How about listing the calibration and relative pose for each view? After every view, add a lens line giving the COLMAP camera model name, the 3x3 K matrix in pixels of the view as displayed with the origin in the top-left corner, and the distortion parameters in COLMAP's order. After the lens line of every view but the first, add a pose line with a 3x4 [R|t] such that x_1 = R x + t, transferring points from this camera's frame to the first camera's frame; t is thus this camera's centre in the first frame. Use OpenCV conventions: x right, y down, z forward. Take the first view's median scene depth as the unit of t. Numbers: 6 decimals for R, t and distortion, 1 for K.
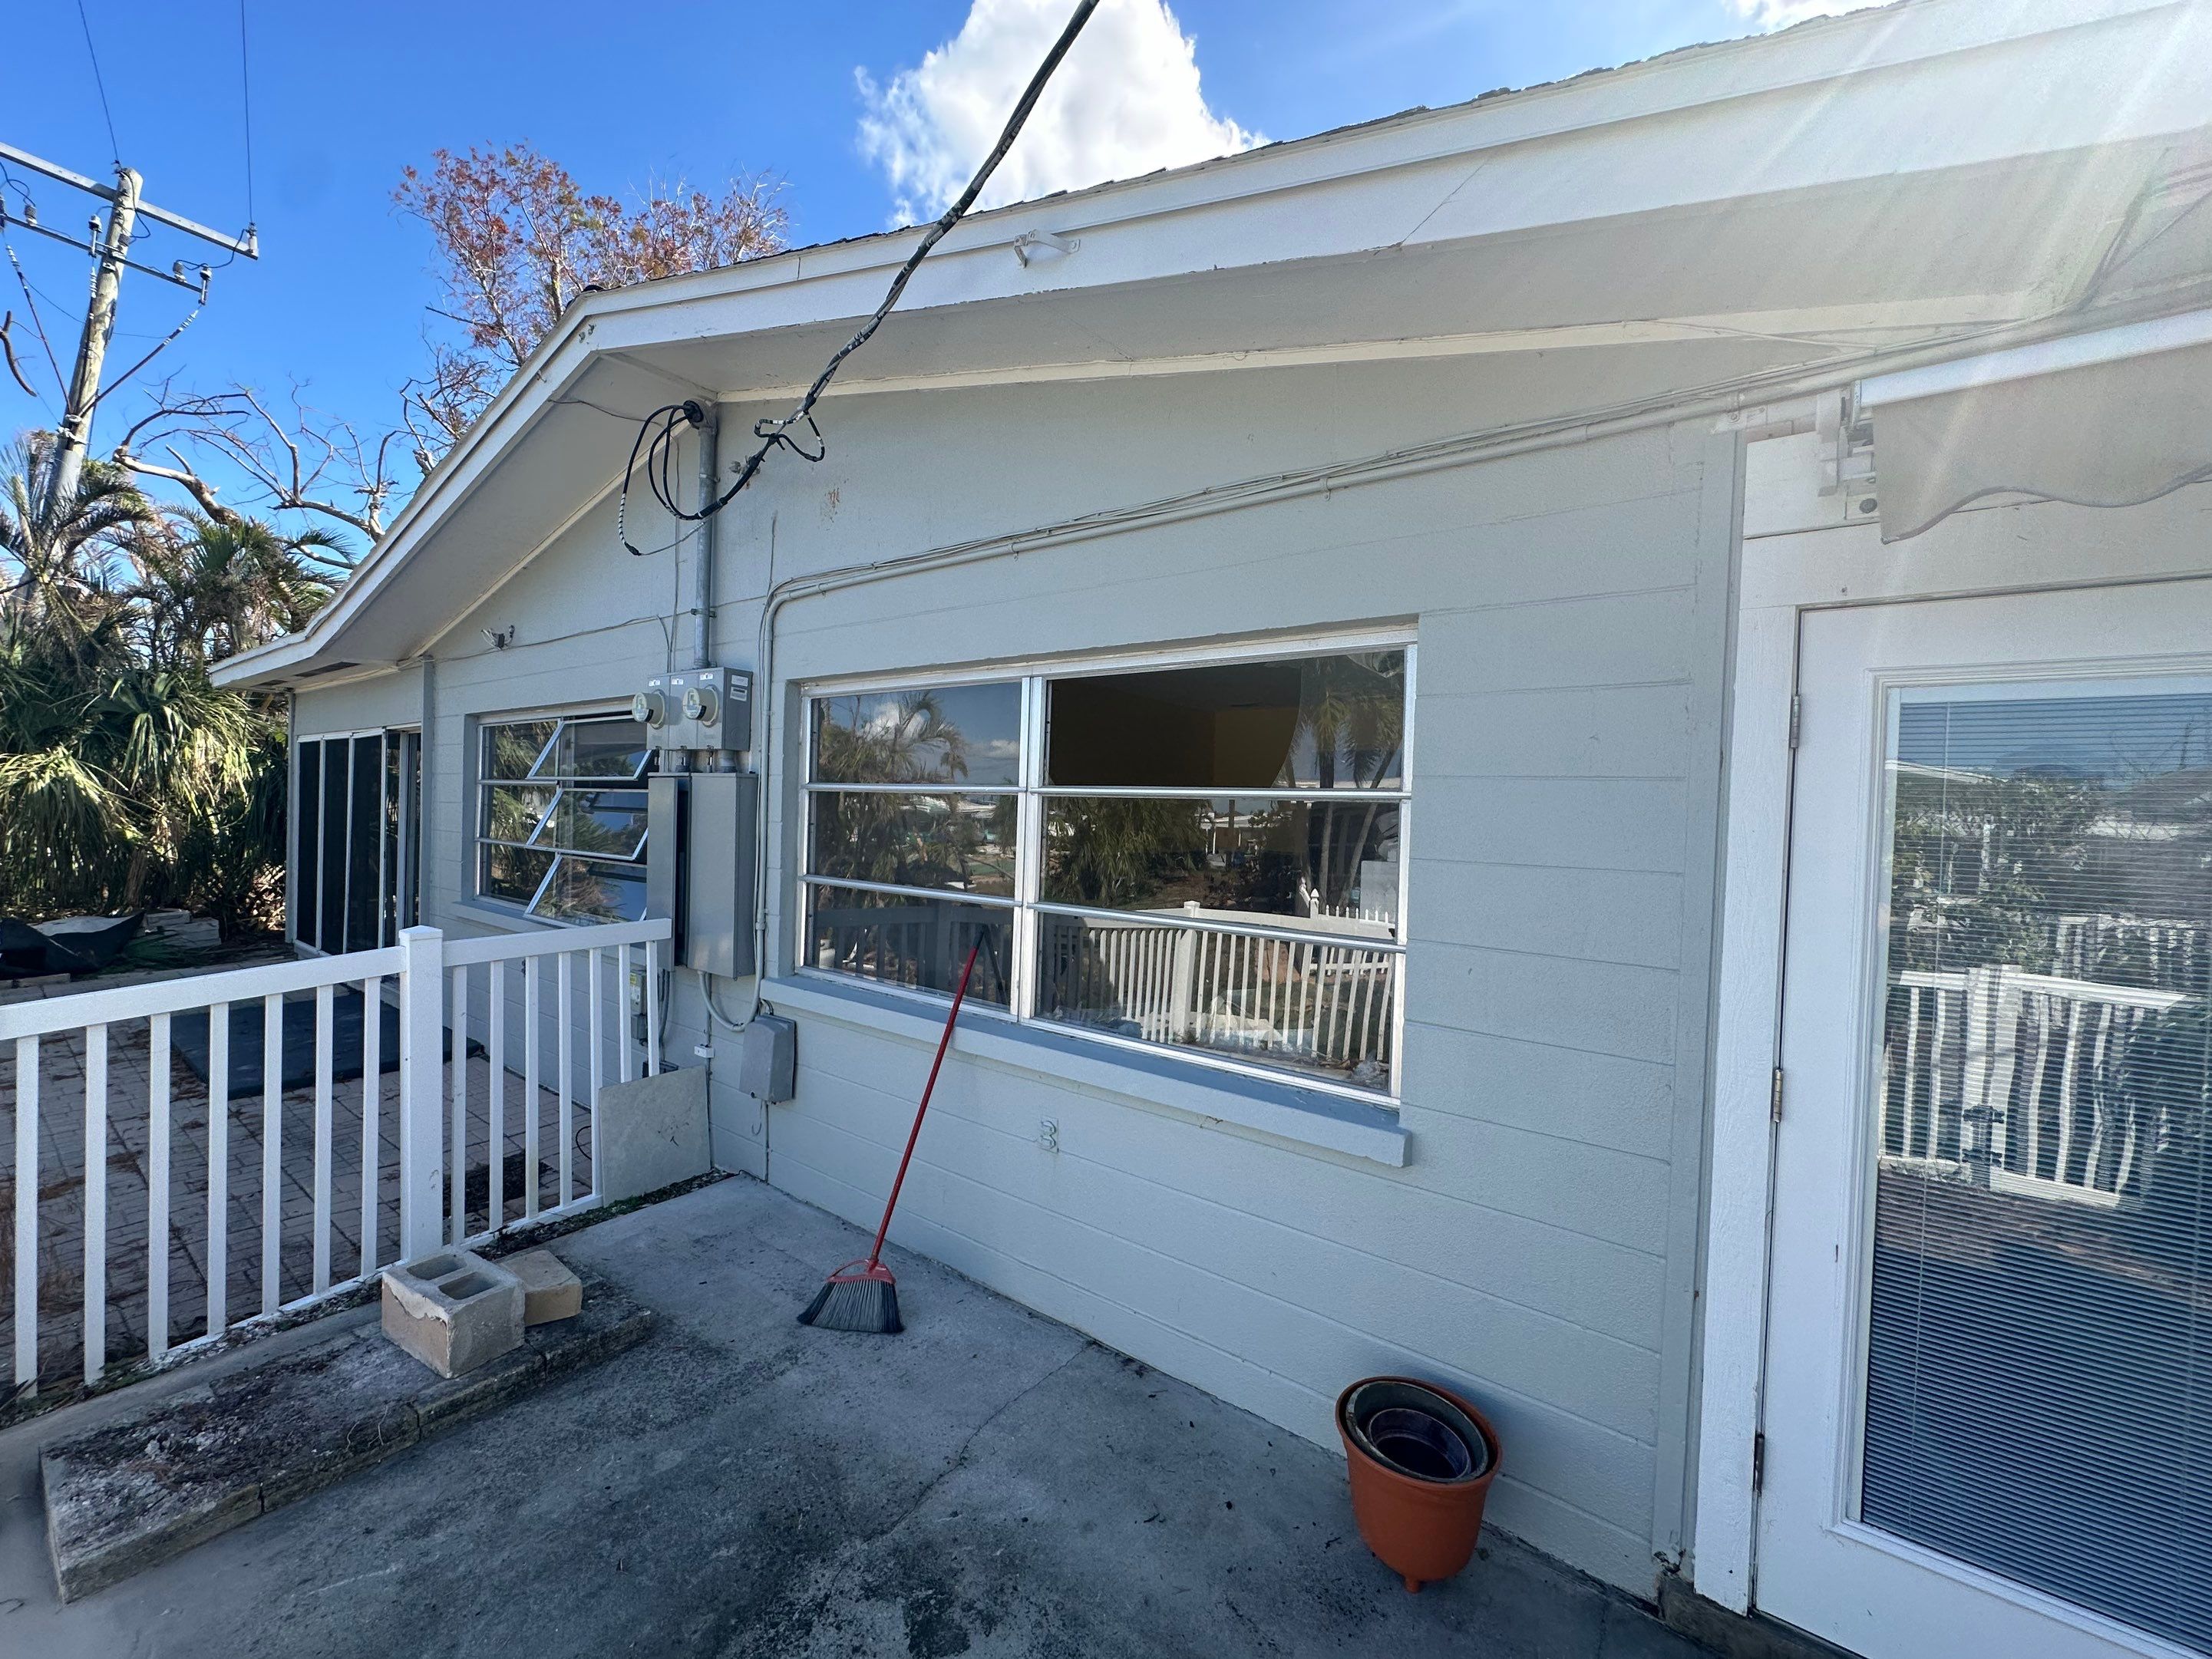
lens RADIAL K [[888.6, 0, 1100.5], [0, 888.6, 827.6], [0, 0, 1]] dist [0.001204, 0.000188]
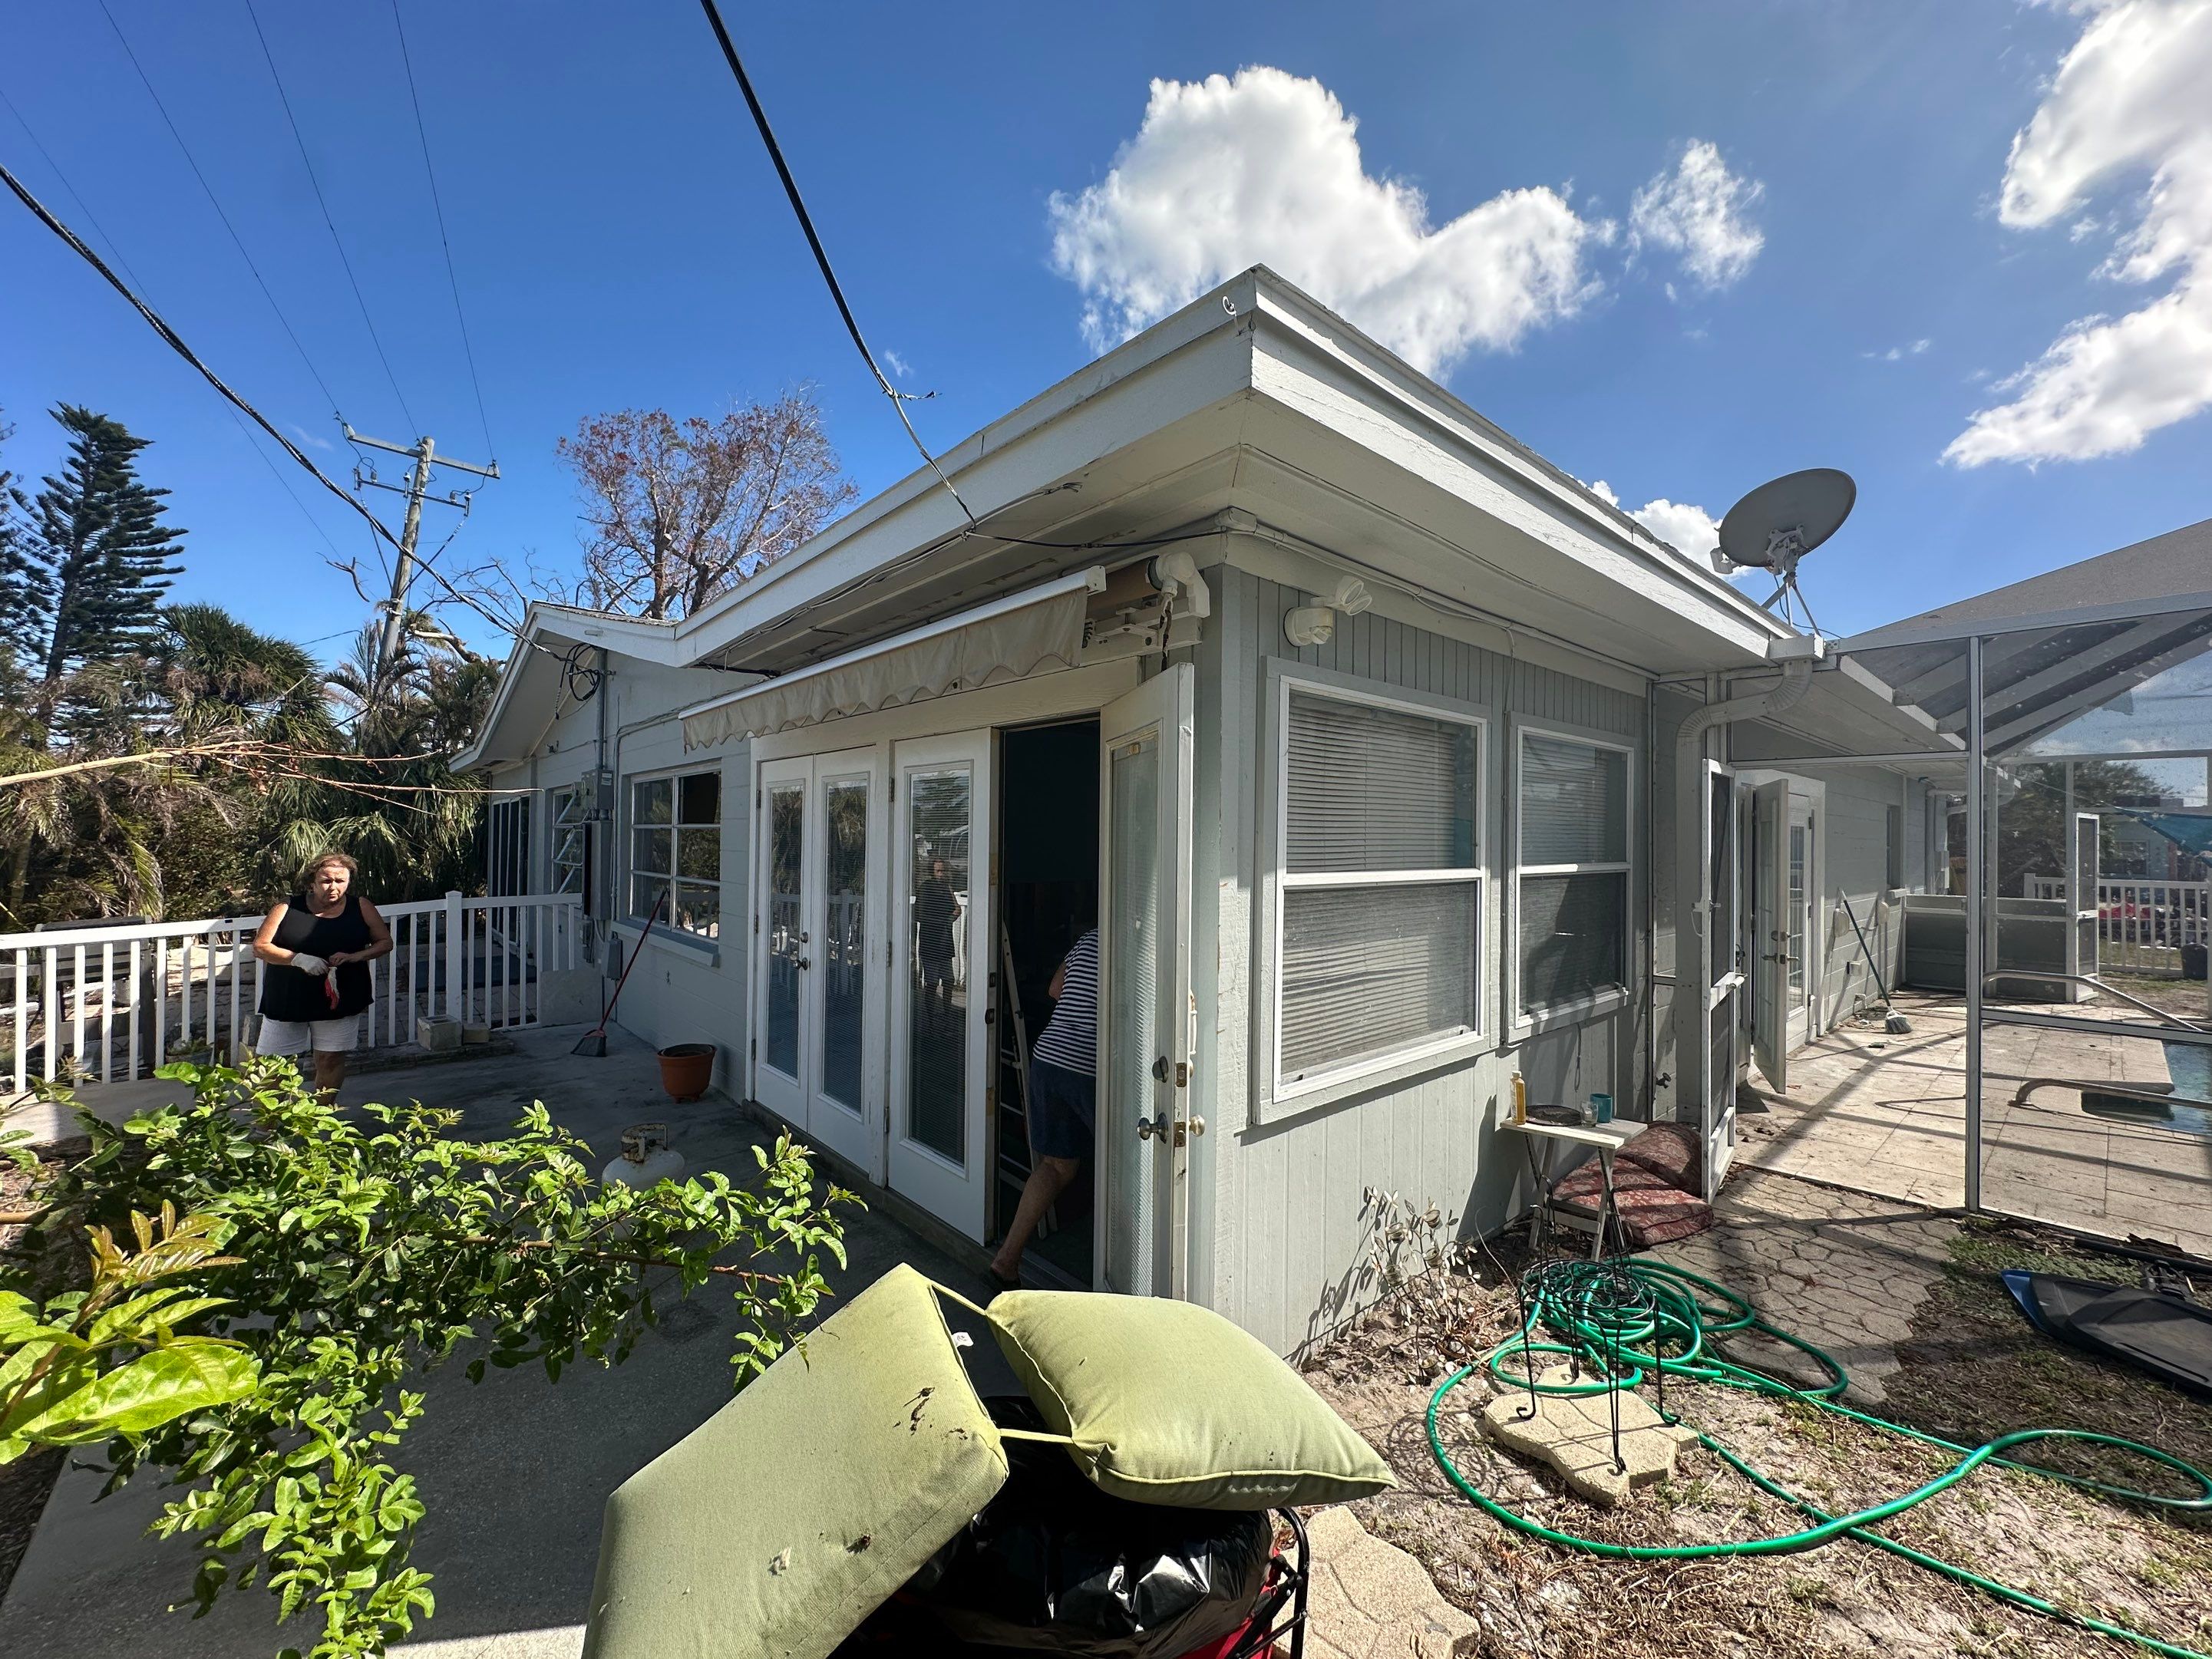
lens RADIAL K [[888.6, 0, 1100.5], [0, 888.6, 827.6], [0, 0, 1]] dist [0.001204, 0.000188]
pose [[0.977139, -0.023437, -0.211308, 0.481593], [0.016569, 0.999277, -0.034215, 0.018203], [0.211957, 0.029931, 0.976821, -0.321326]]
